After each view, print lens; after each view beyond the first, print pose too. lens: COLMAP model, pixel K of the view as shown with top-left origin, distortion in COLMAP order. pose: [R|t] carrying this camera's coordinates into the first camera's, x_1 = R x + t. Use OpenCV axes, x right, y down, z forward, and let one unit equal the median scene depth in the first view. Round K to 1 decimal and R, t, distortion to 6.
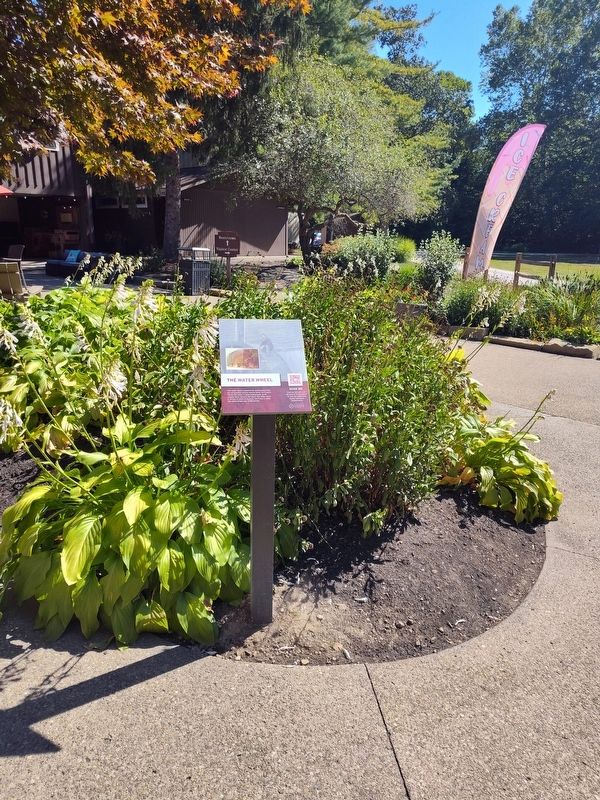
lens RADIAL K [[551.6, 0, 298.5], [0, 551.6, 401.7], [0, 0, 1]] dist [-0.009180, -0.009519]
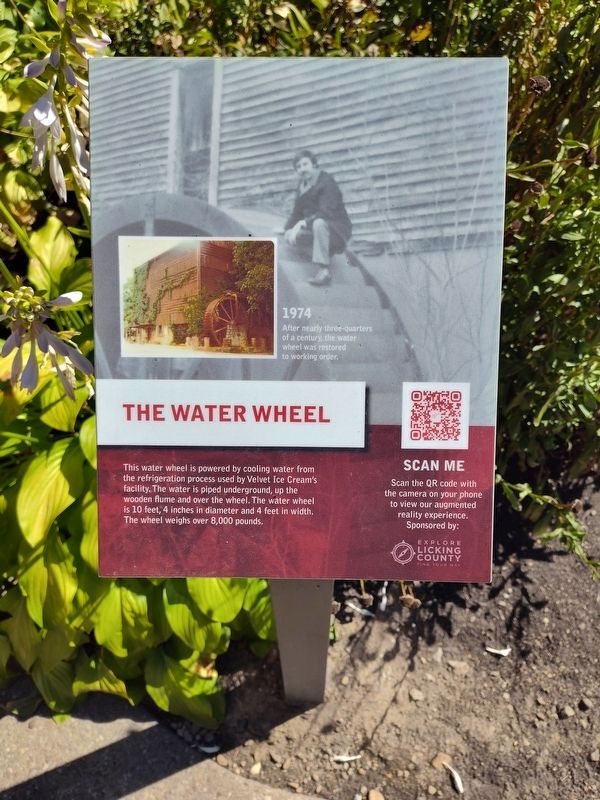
lens RADIAL K [[551.6, 0, 301.0], [0, 551.6, 395.3], [0, 0, 1]] dist [-0.009180, -0.009519]
pose [[0.982265, 0.111983, -0.150383, -0.022962], [-0.013063, 0.840977, 0.540914, -0.142385], [0.187041, -0.529356, 0.827525, 0.715908]]
